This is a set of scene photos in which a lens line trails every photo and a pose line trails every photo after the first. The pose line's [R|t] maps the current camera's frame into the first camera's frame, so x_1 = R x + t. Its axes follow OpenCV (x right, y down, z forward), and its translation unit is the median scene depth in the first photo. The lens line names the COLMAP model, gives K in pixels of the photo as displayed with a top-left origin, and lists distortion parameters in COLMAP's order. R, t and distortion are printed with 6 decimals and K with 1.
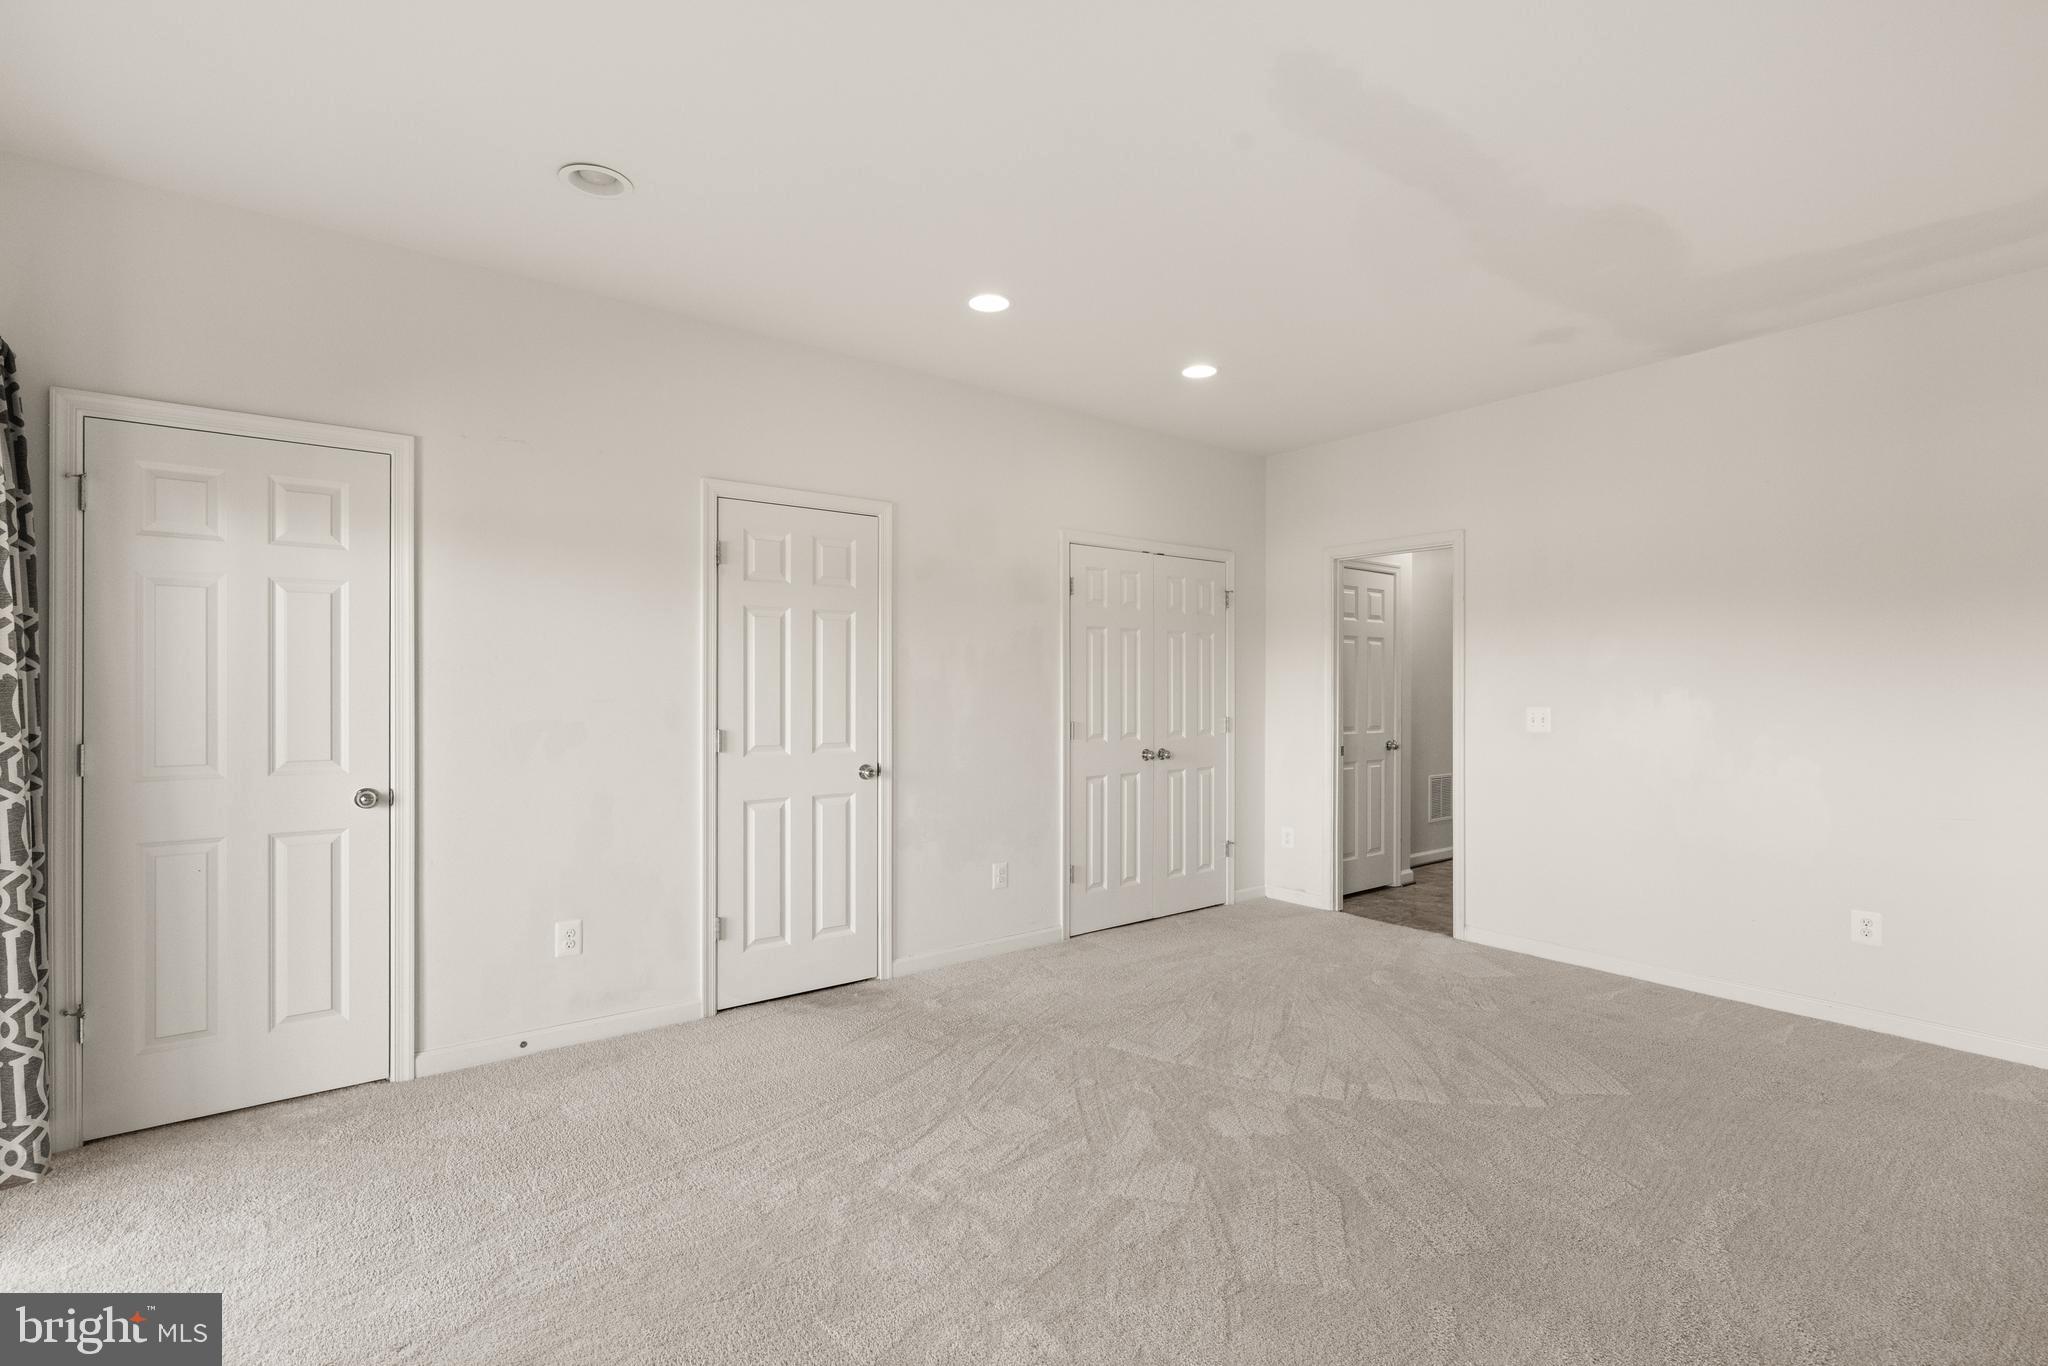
lens RADIAL K [[940.8, 0, 1056.7], [0, 940.8, 685.3], [0, 0, 1]] dist [-0.003904, 0.000185]
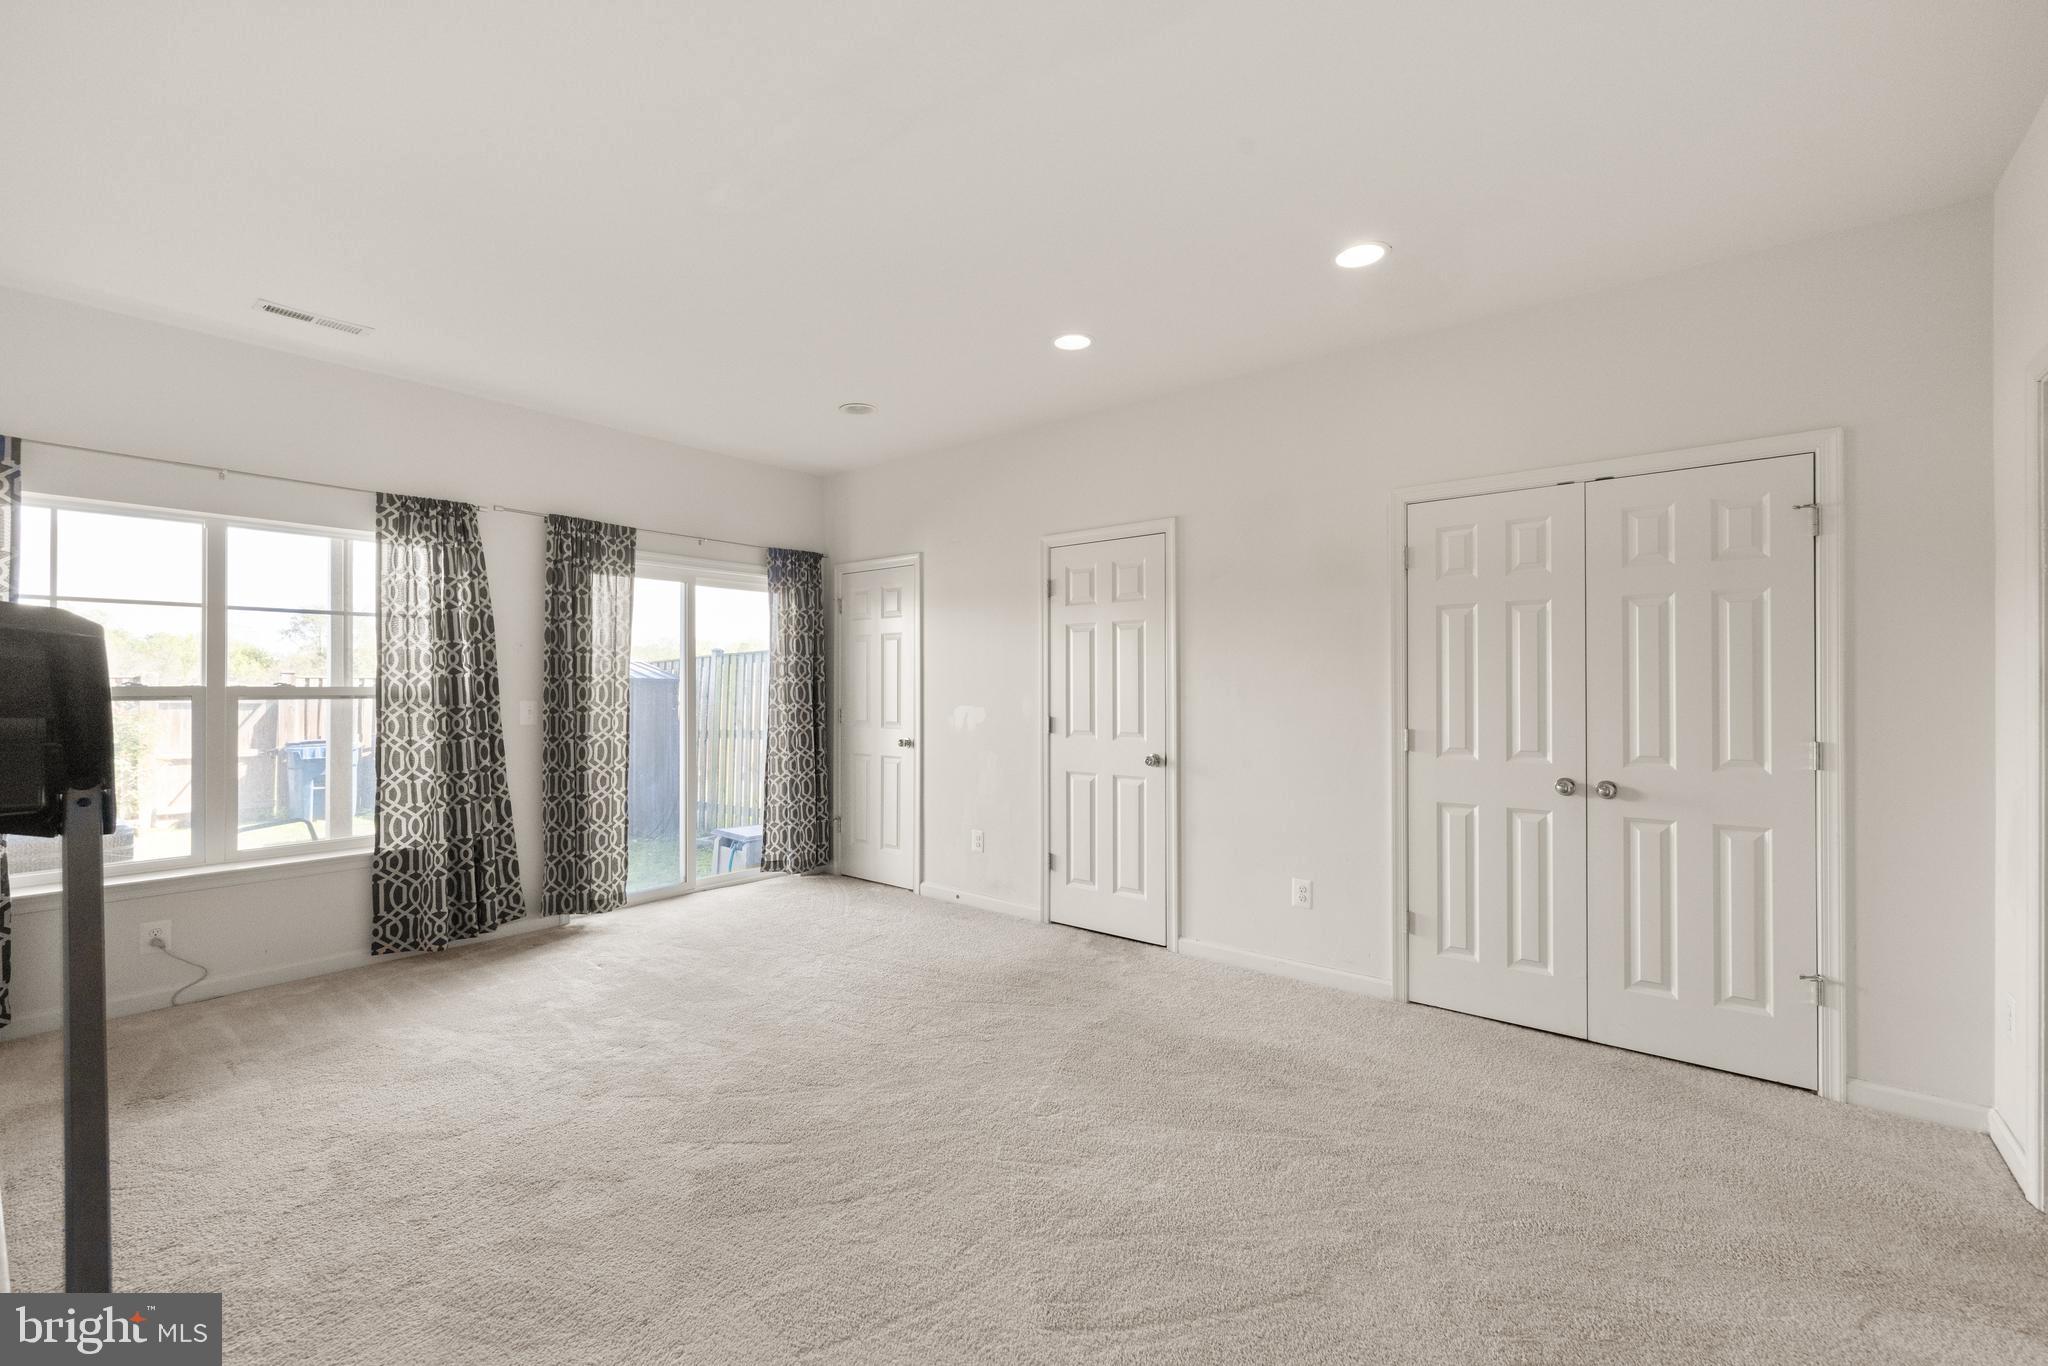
lens RADIAL K [[871.3, 0, 1024.0], [0, 871.3, 683.0], [0, 0, 1]] dist [-0.013792, 0.000086]
pose [[0.195334, -0.008543, -0.980699, 0.706863], [-0.000447, 0.999961, -0.008800, 0.007656], [0.980737, 0.002157, 0.195323, 0.571810]]
